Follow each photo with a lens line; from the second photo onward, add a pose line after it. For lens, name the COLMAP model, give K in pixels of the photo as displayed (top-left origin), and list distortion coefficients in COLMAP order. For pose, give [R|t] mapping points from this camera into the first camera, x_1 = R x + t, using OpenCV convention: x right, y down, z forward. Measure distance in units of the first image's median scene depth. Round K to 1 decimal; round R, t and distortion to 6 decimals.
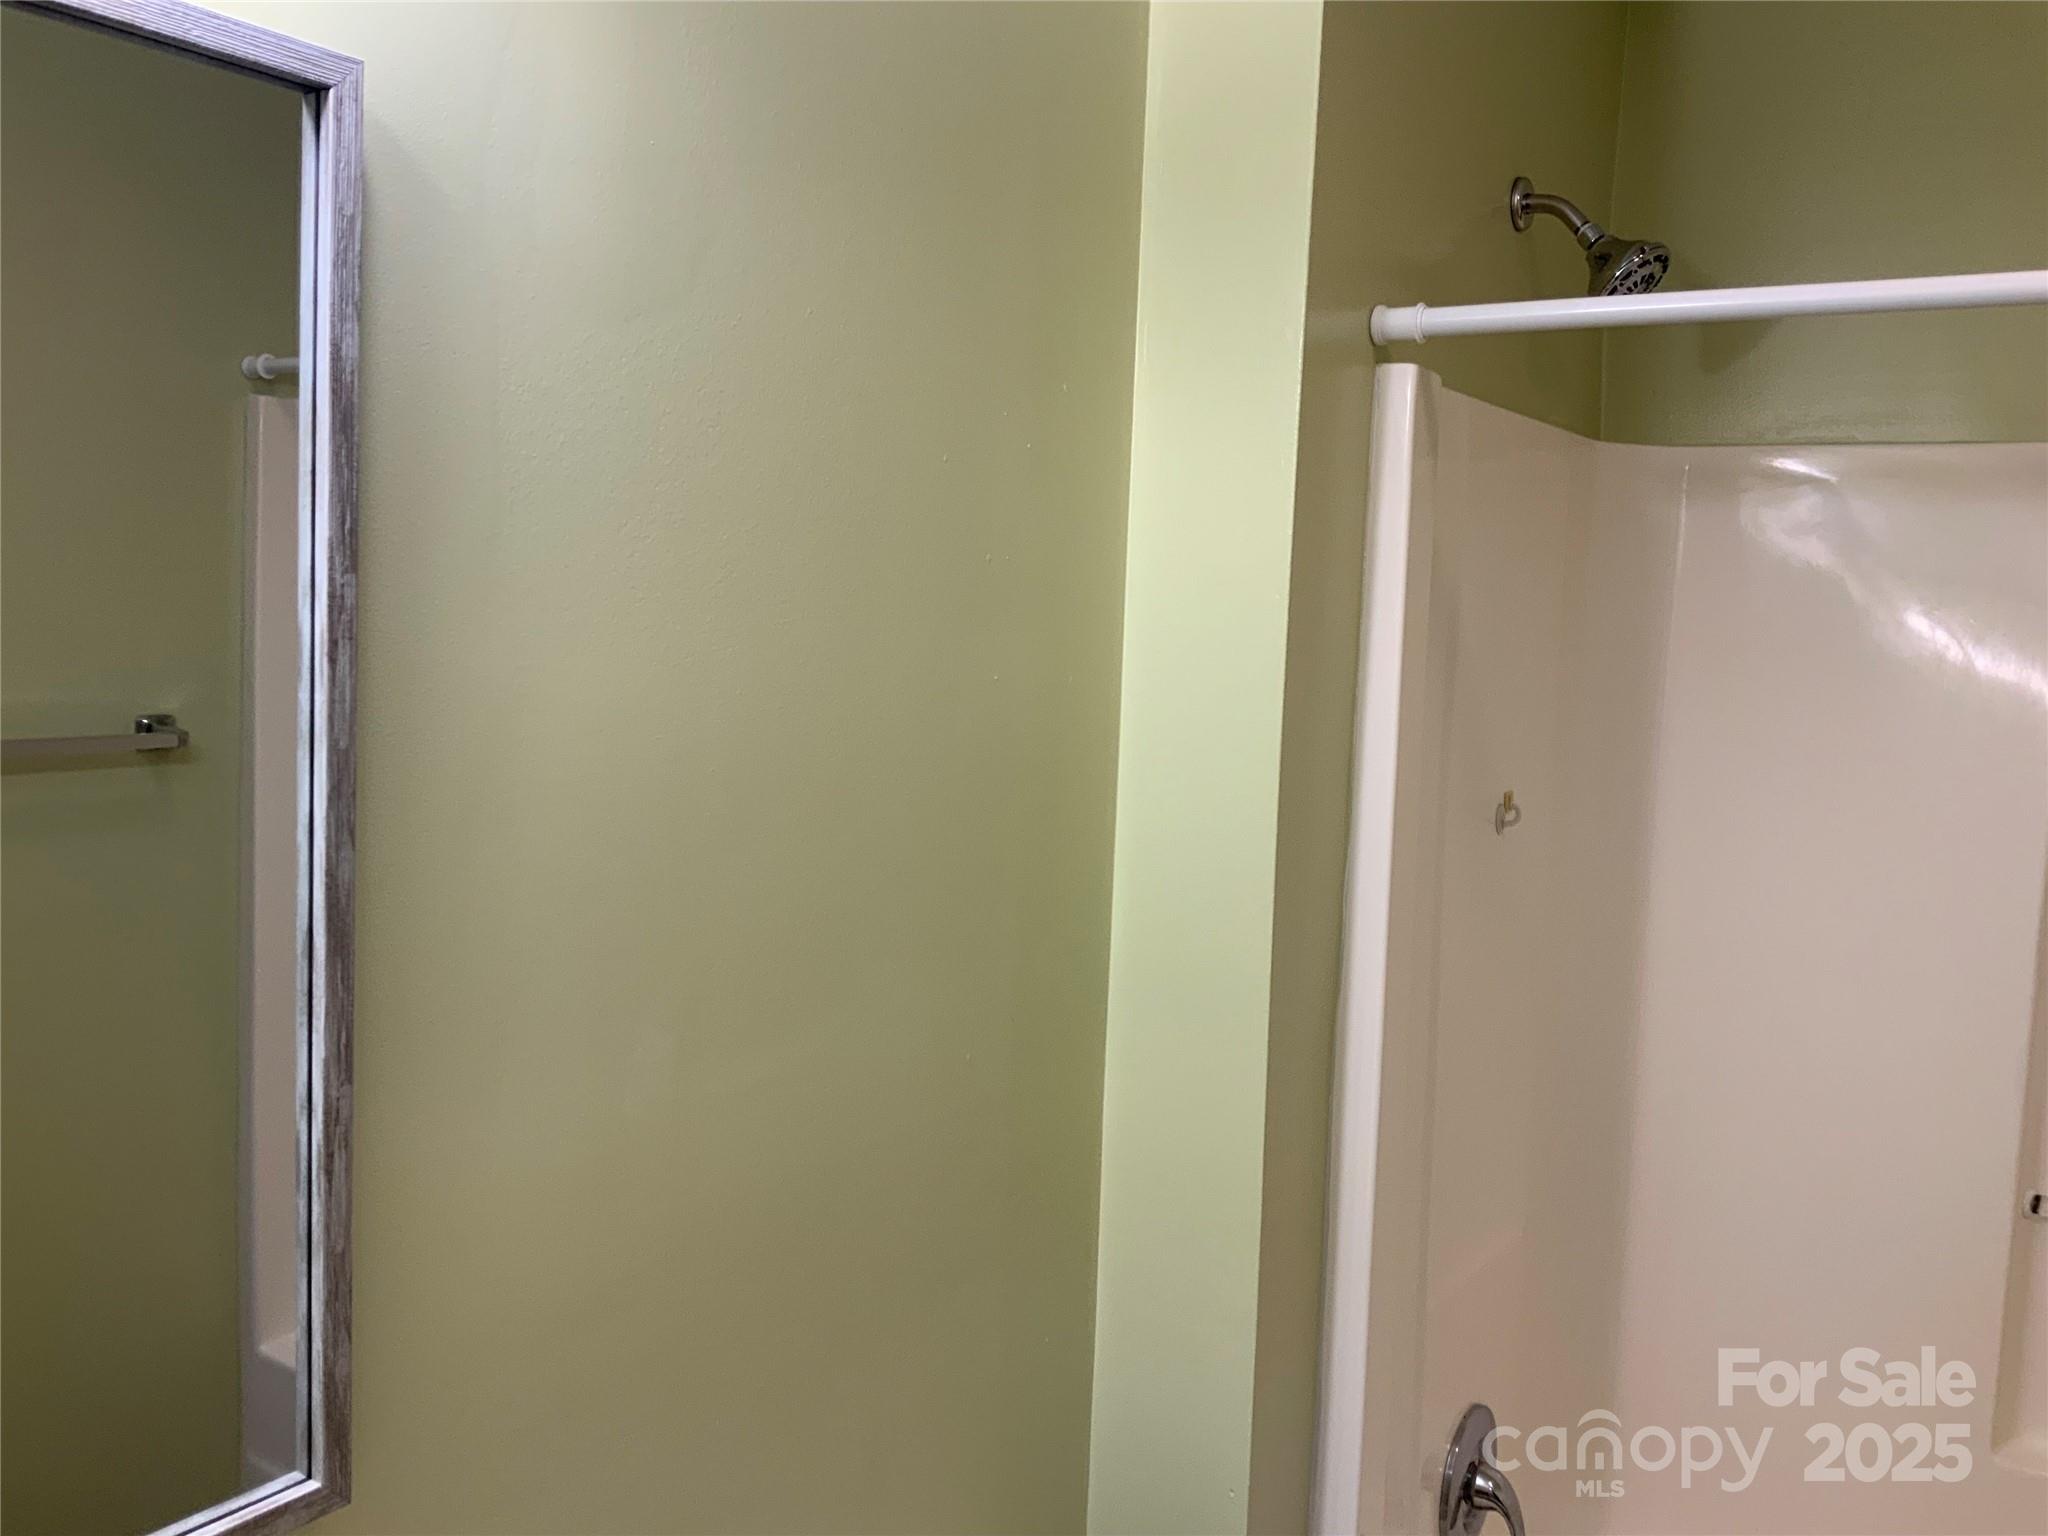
lens RADIAL K [[1690.6, 0, 1024.0], [0, 1690.6, 768.0], [0, 0, 1]] dist [0.063857, -0.103965]
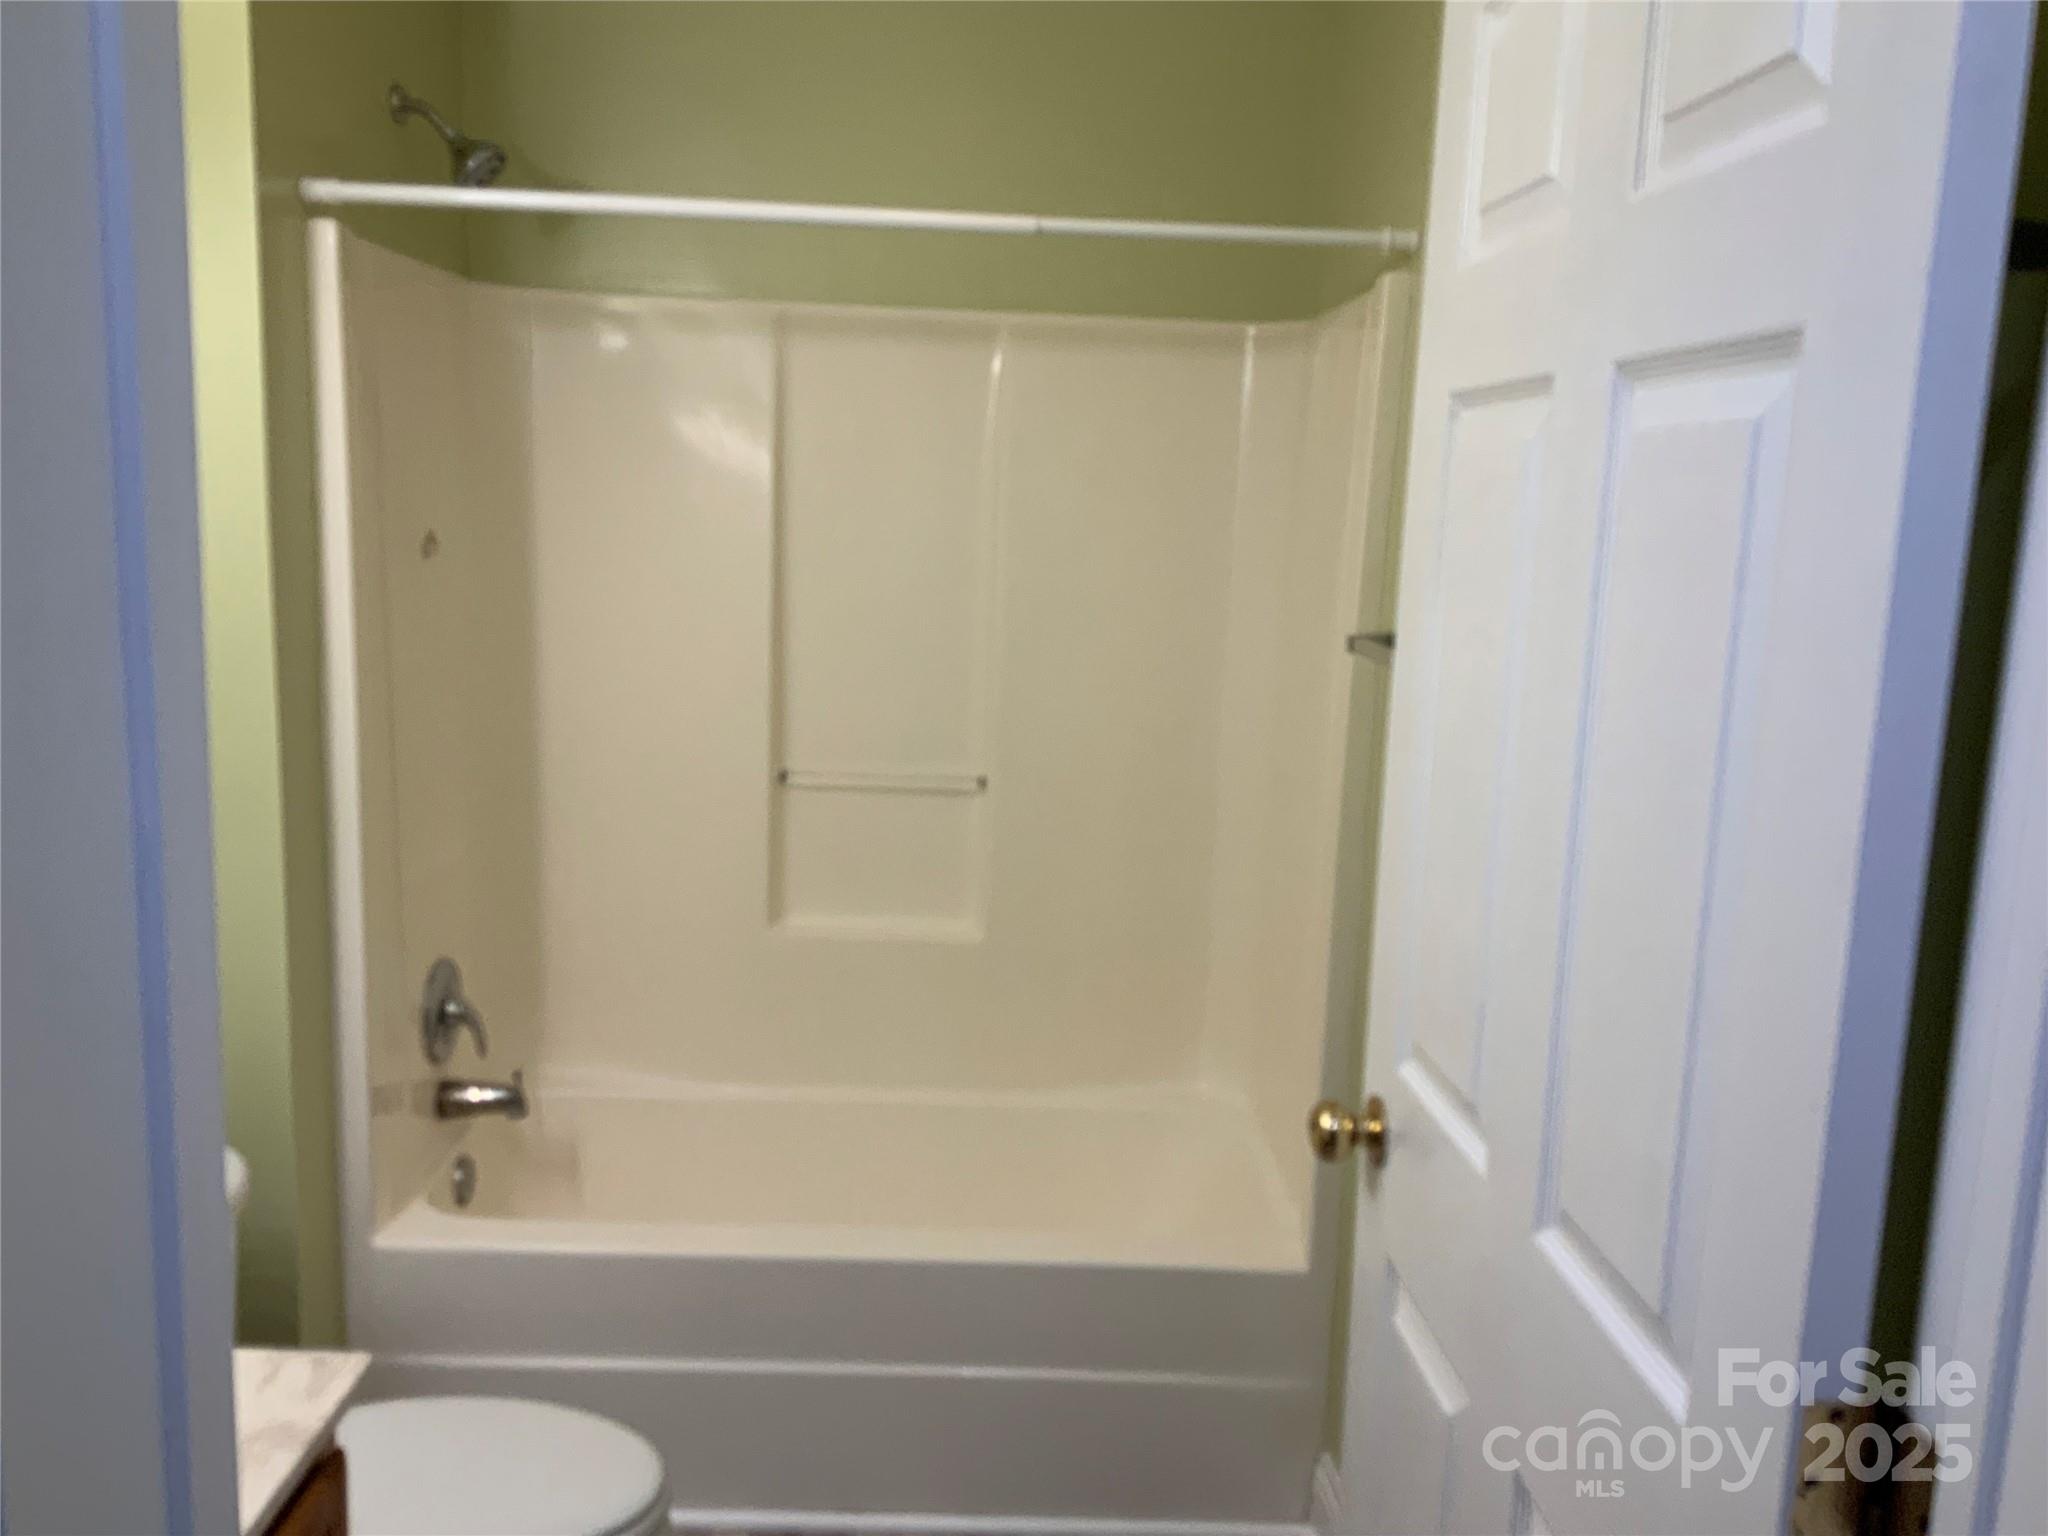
lens RADIAL K [[1690.6, 0, 1024.0], [0, 1690.6, 768.0], [0, 0, 1]] dist [0.063857, -0.103965]
pose [[0.824470, -0.100814, 0.556854, -0.124924], [0.049142, 0.993041, 0.107023, 0.088809], [-0.563768, -0.060873, 0.823687, -0.490628]]
